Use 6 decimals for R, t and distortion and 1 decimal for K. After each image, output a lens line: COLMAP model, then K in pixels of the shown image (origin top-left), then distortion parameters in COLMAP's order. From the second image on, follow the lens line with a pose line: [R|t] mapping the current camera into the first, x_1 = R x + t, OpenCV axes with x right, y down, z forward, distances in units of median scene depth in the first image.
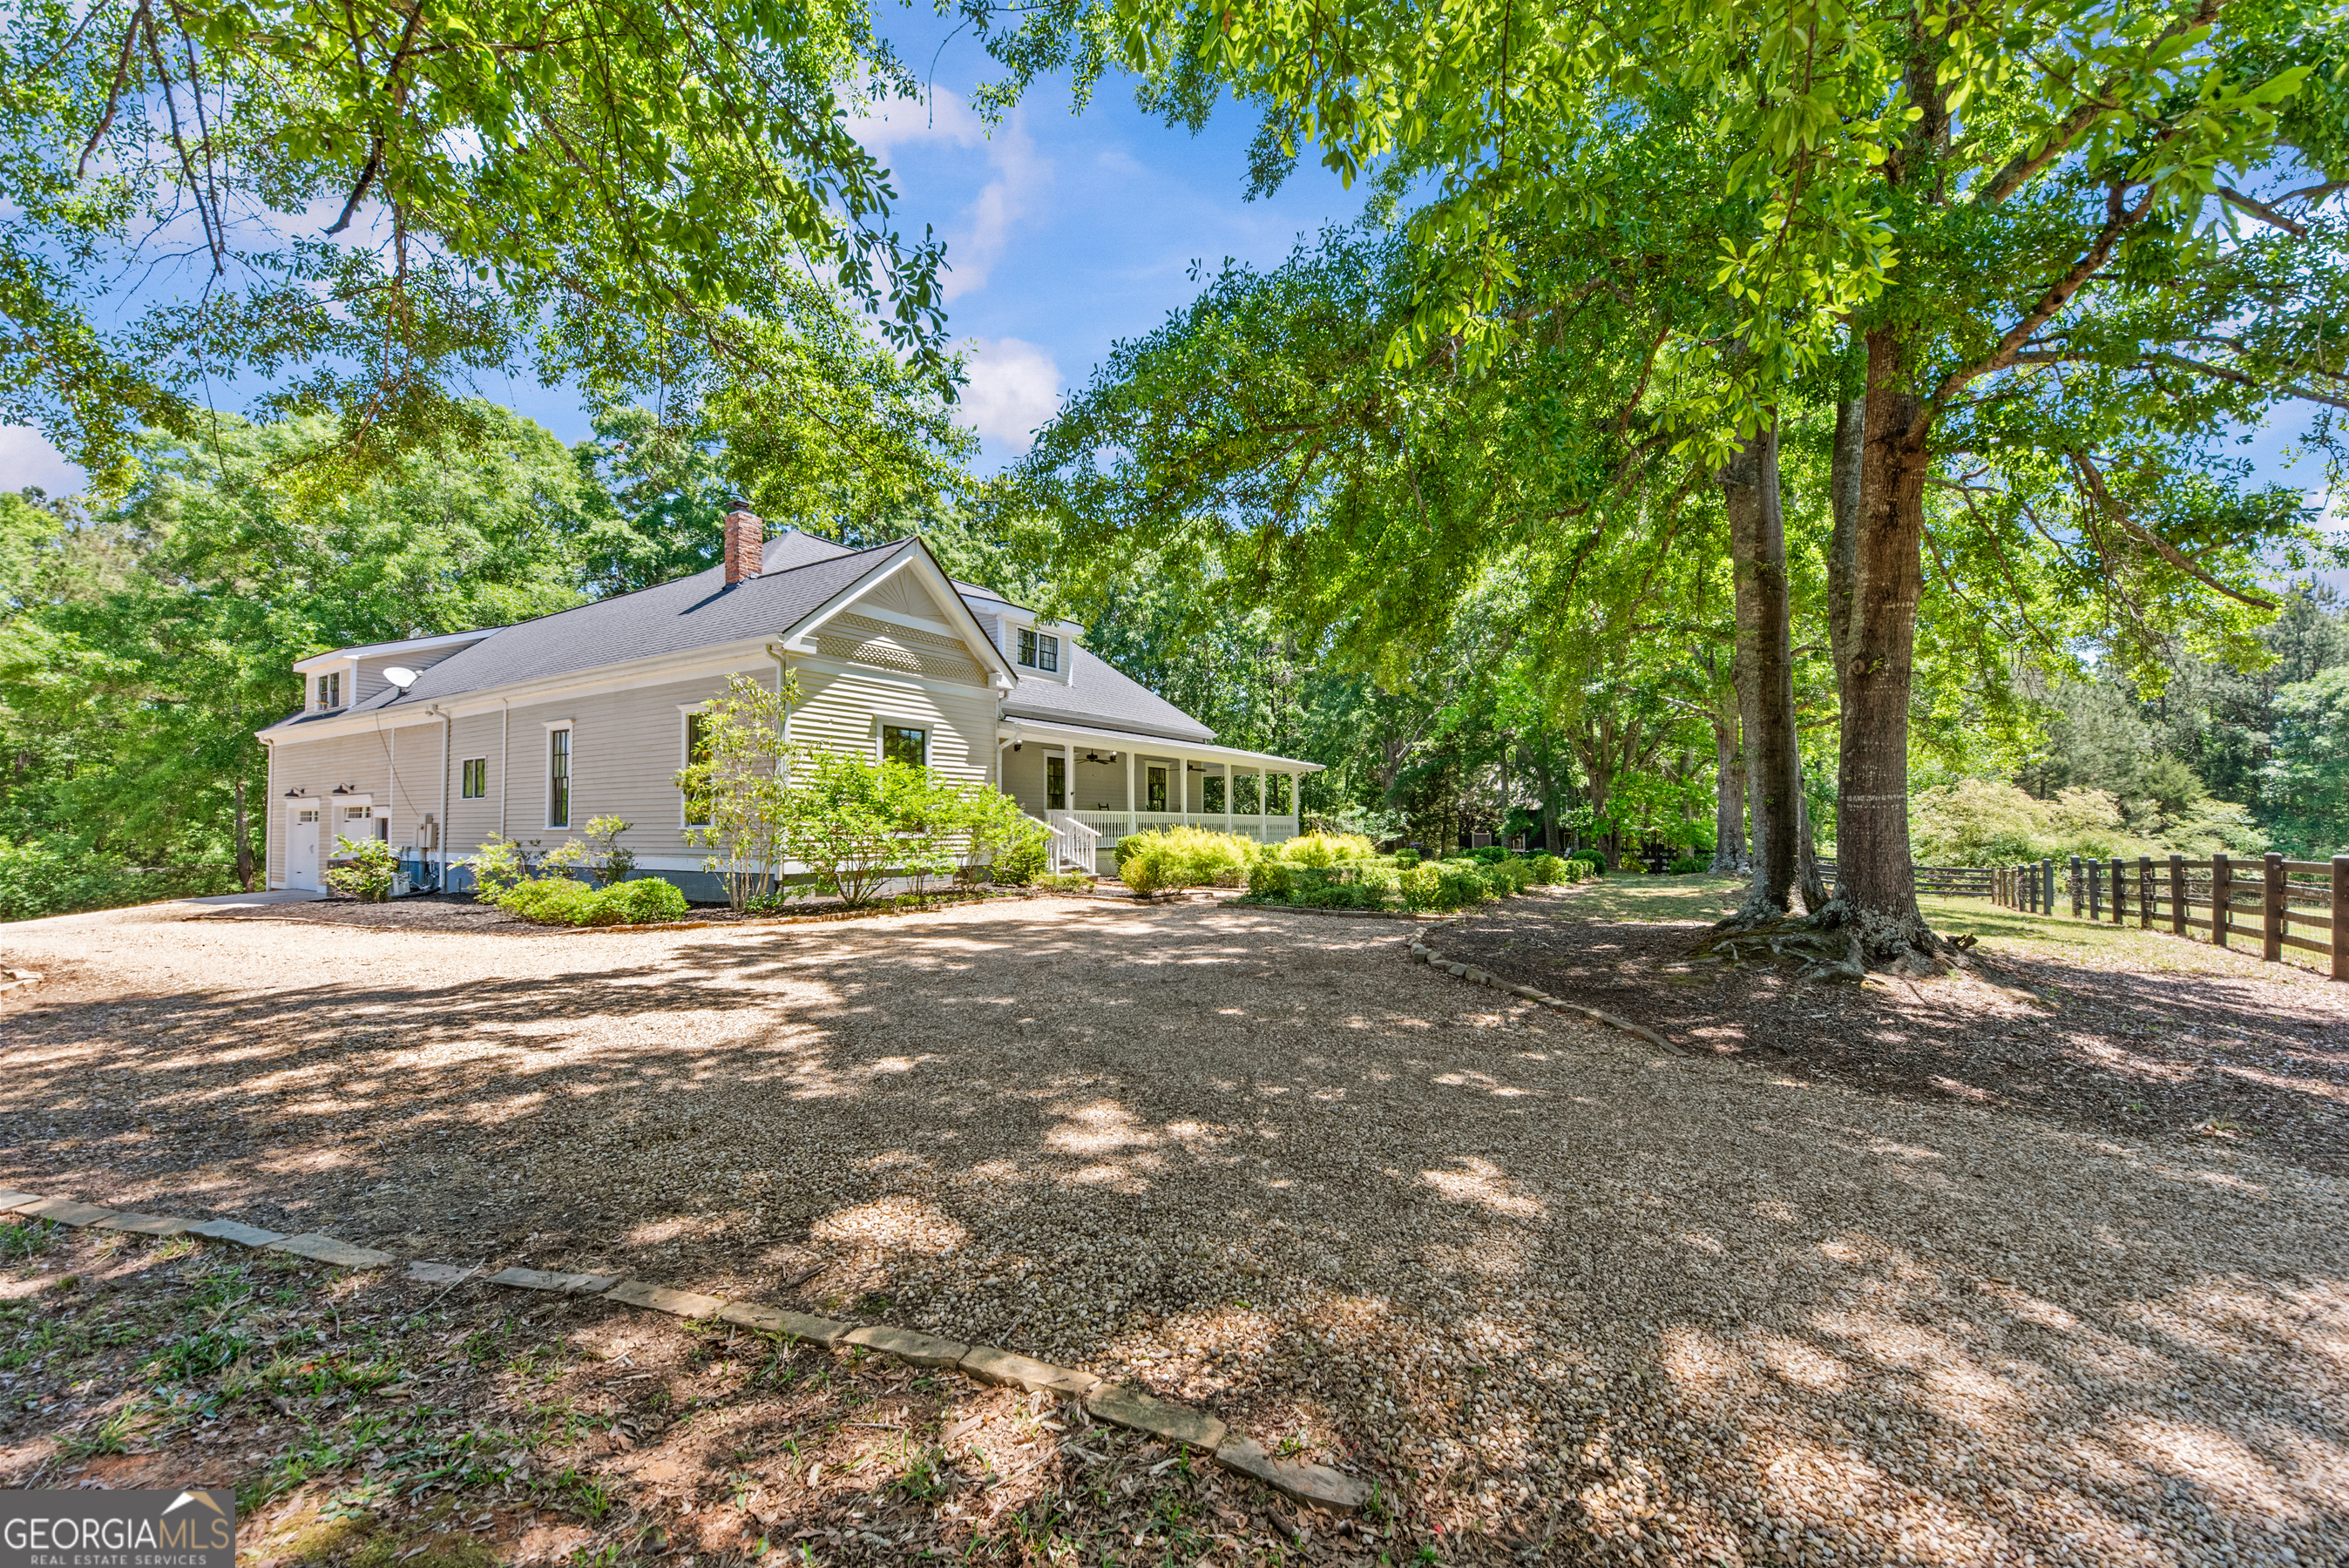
lens RADIAL K [[965.9, 0, 1175.0], [0, 965.9, 799.8], [0, 0, 1]] dist [-0.000500, -0.000094]
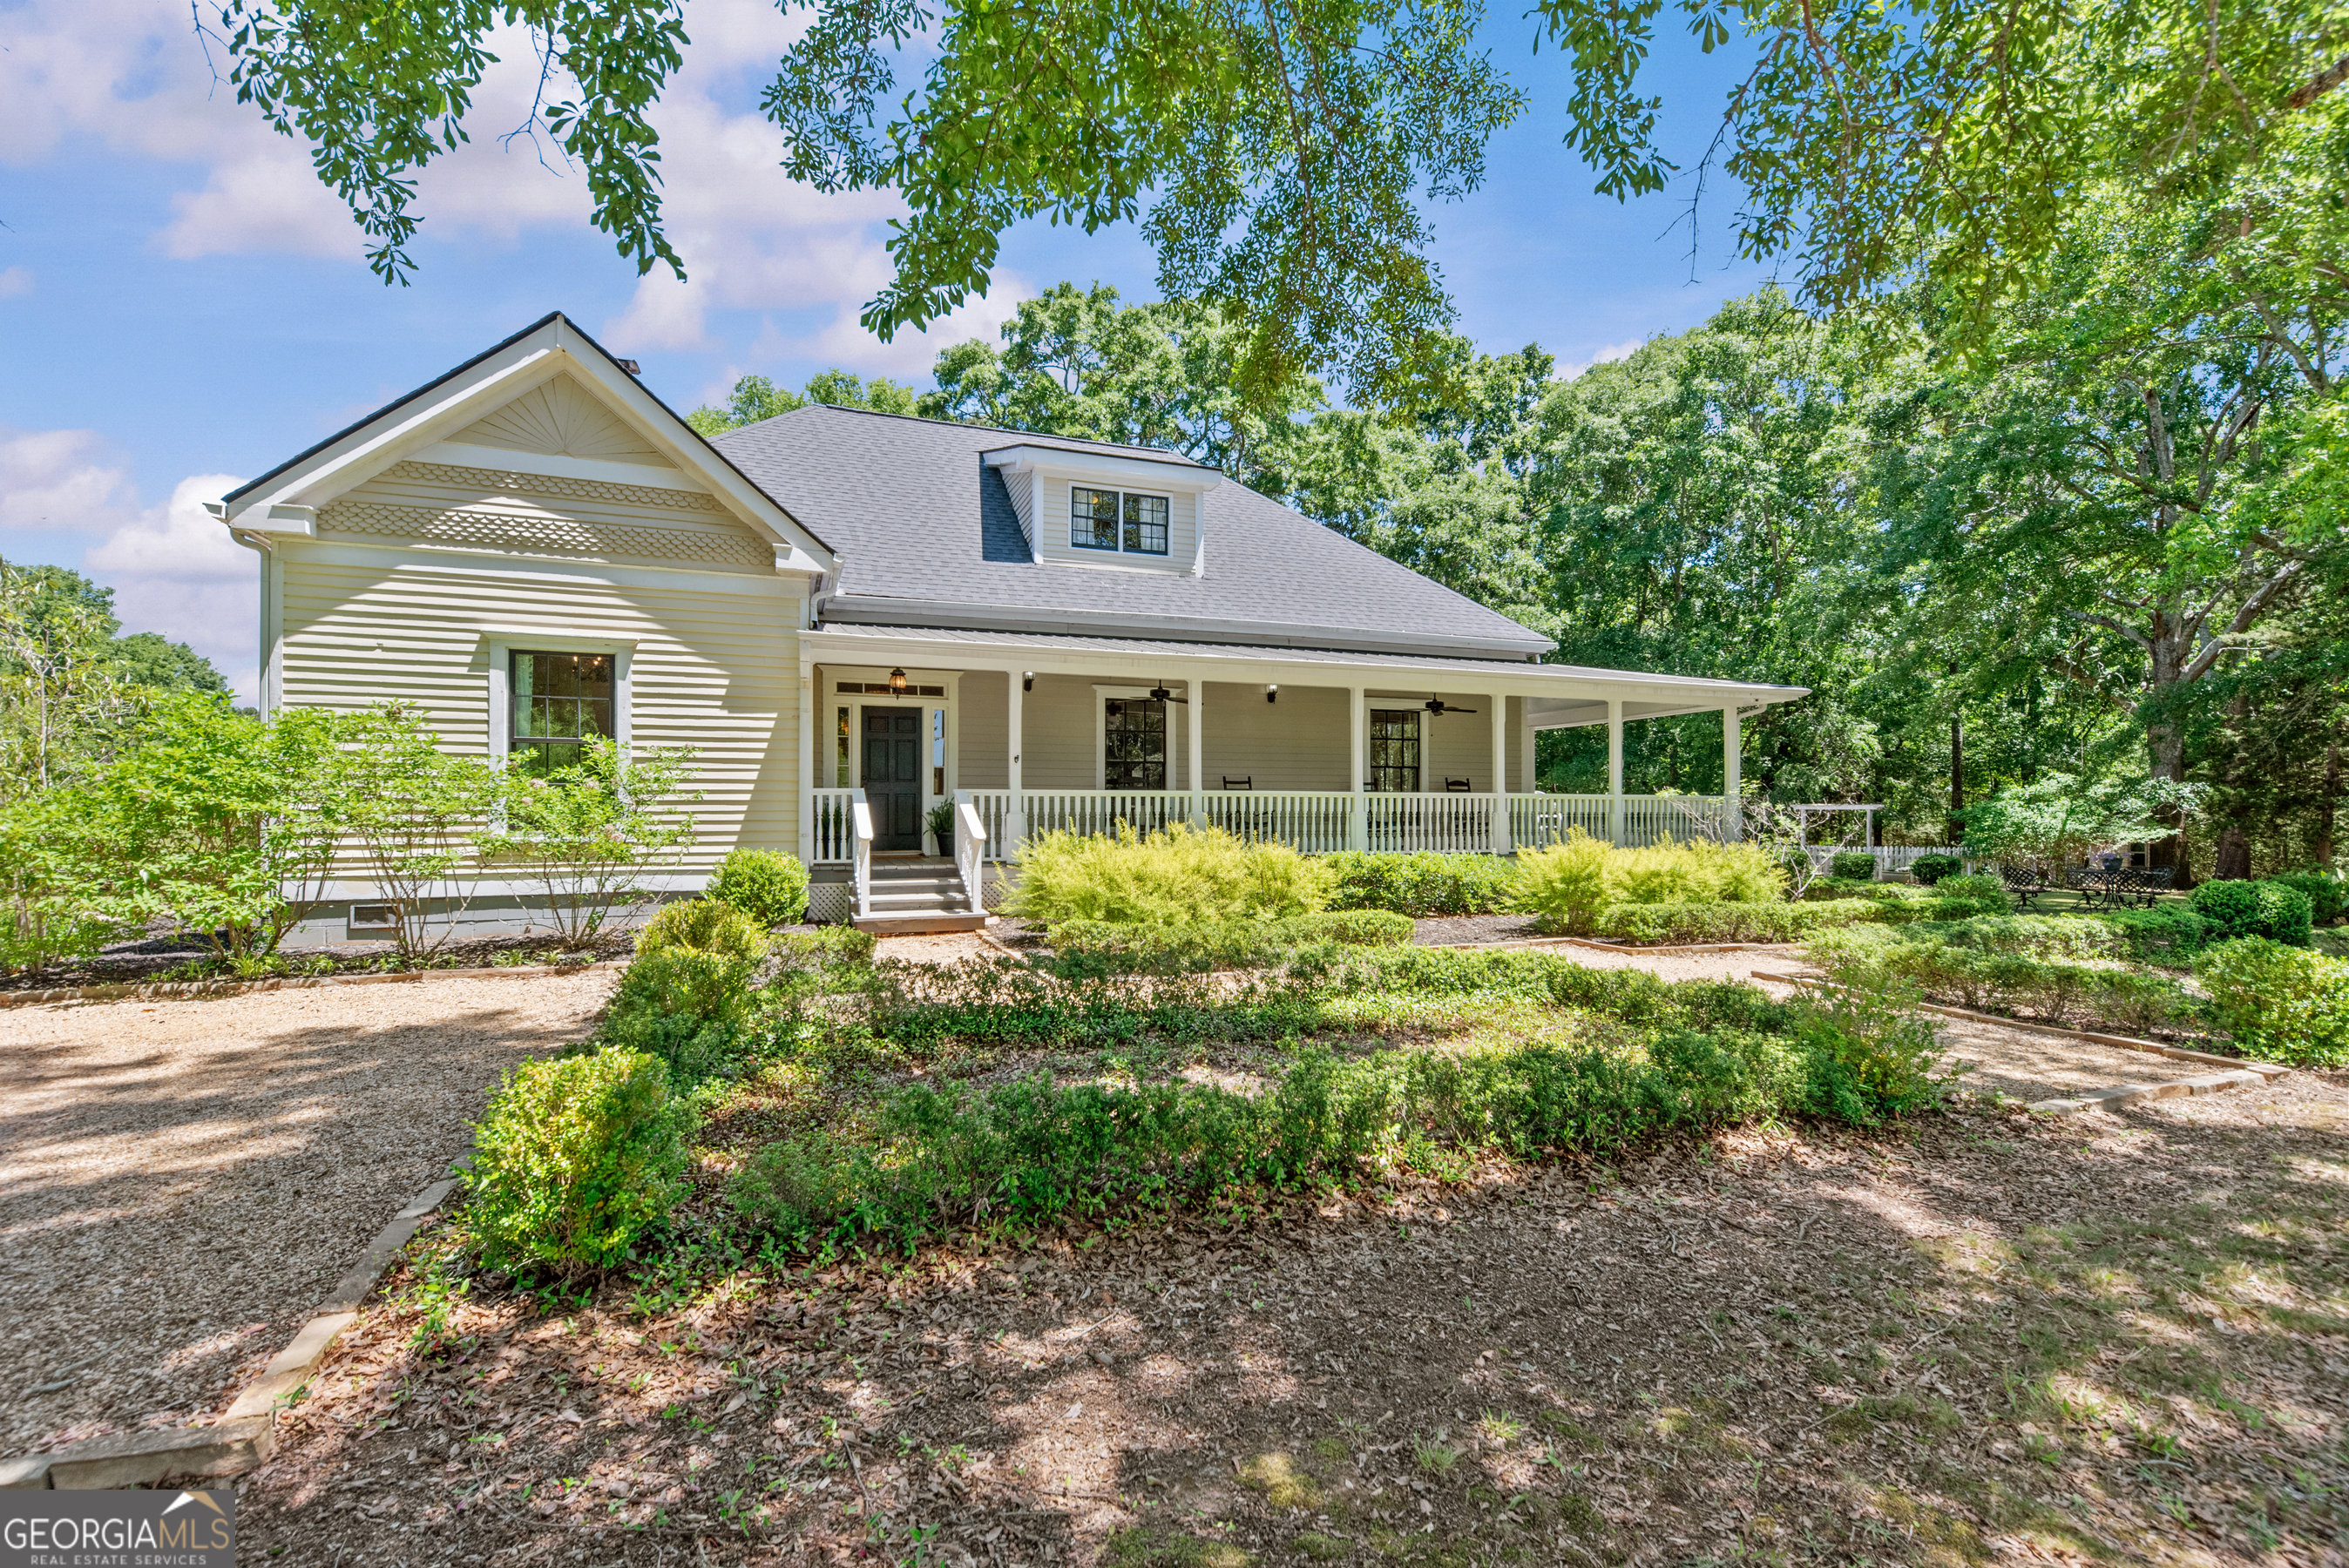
lens RADIAL K [[1087.8, 0, 1176.3], [0, 1087.8, 774.8], [0, 0, 1]] dist [0.003652, 0.000107]
pose [[0.801043, -0.029113, -0.597898, 0.342994], [0.022747, 0.999576, -0.018197, 0.016356], [0.598174, 0.000976, 0.801366, 0.599967]]
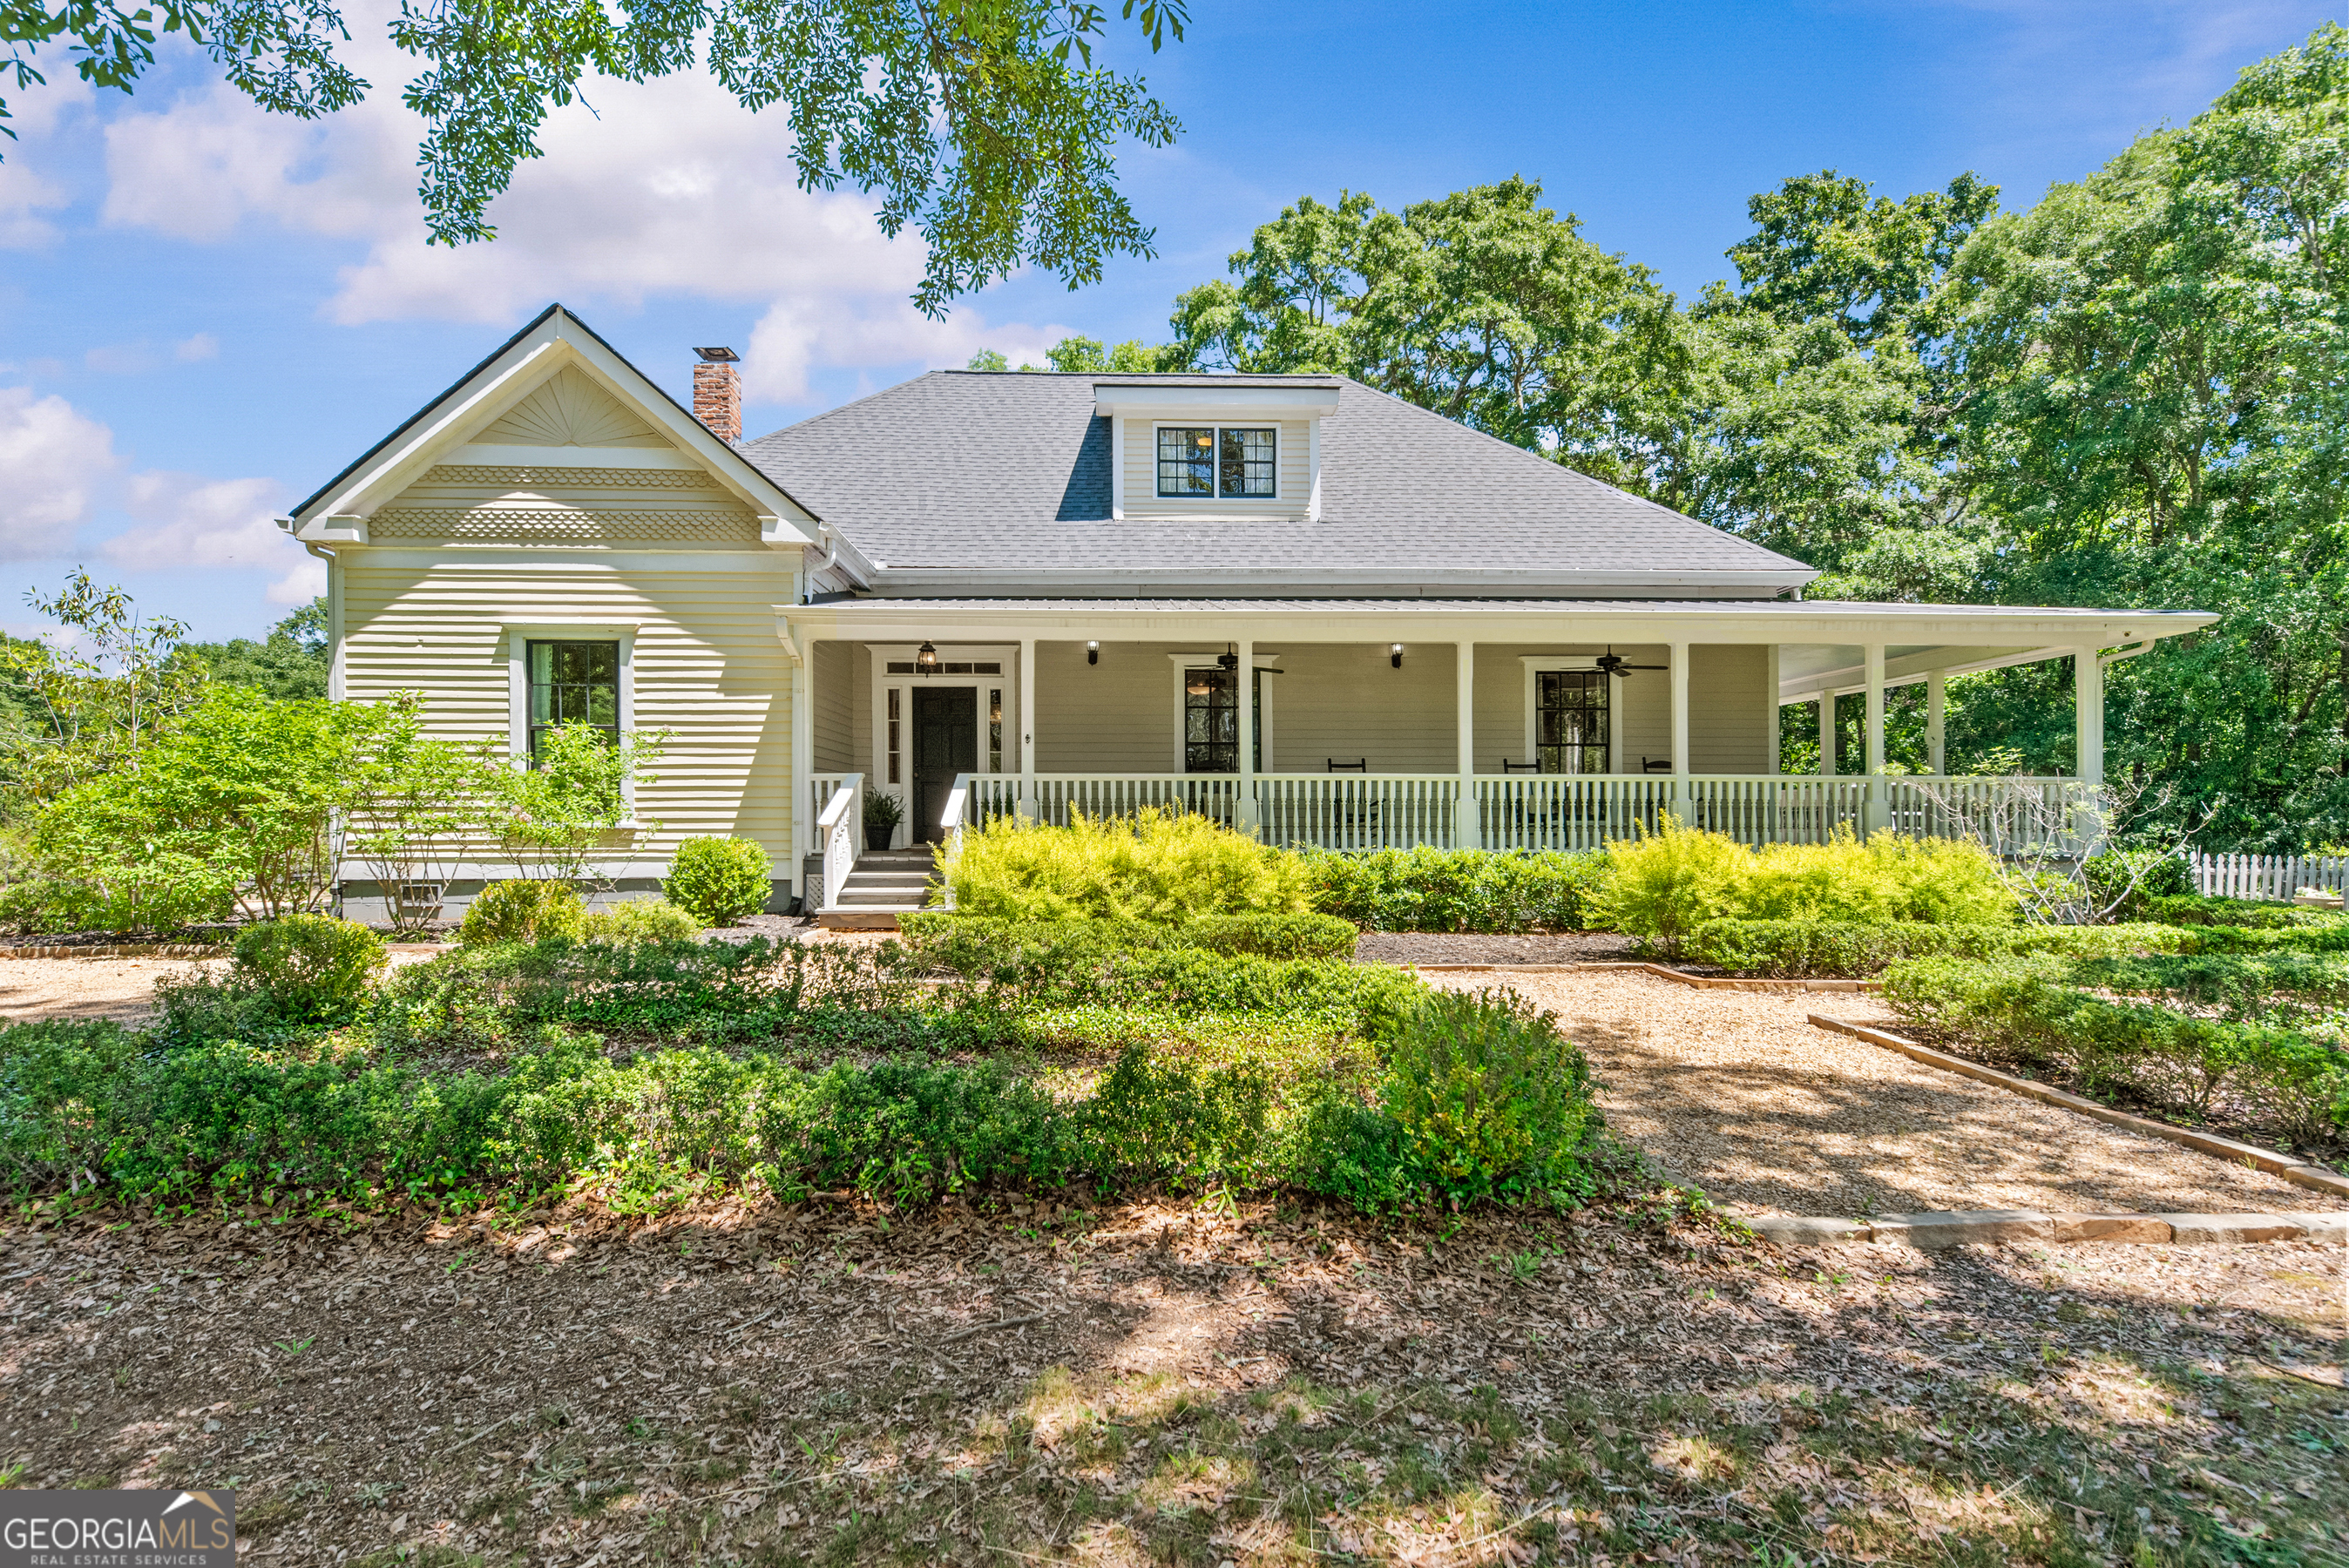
lens RADIAL K [[1231.8, 0, 1174.5], [0, 1231.8, 784.0], [0, 0, 1]] dist [0.009907, -0.010735]
pose [[0.549550, -0.031987, -0.834848, 0.462947], [0.025786, 0.999440, -0.021320, 0.032427], [0.835063, -0.009811, 0.550067, 0.766761]]
